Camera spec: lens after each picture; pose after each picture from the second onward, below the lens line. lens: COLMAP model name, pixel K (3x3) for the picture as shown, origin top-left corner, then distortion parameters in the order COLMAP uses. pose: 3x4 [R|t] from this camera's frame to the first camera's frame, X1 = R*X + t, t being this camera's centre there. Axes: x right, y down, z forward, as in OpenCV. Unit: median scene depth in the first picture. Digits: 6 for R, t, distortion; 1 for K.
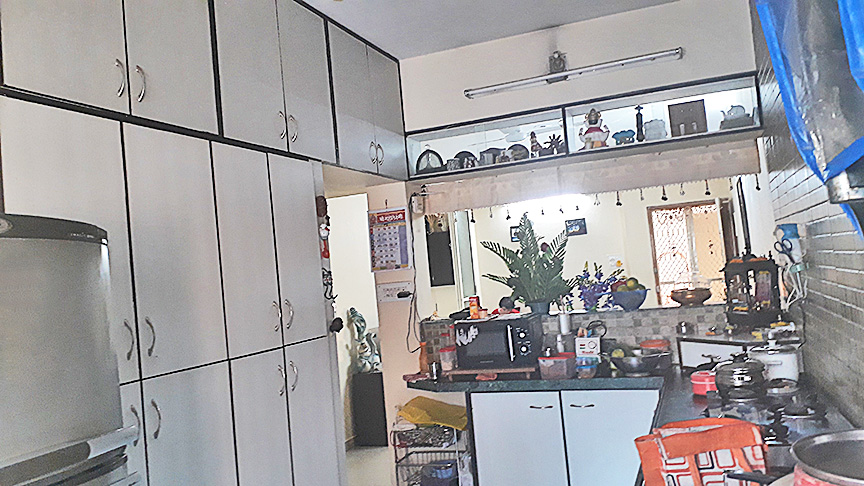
lens RADIAL K [[679.1, 0, 435.7], [0, 679.1, 237.2], [0, 0, 1]] dist [0.194947, -0.465209]
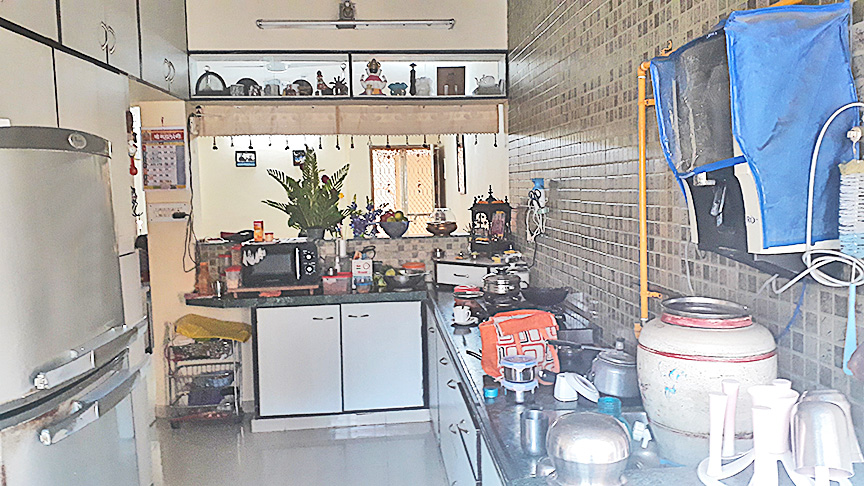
lens RADIAL K [[679.1, 0, 435.7], [0, 679.1, 237.2], [0, 0, 1]] dist [0.194947, -0.465209]
pose [[0.899356, 0.036578, 0.435685, -0.164429], [-0.081776, 0.992982, 0.085437, -0.001428], [-0.429502, -0.112467, 0.896035, -0.084494]]
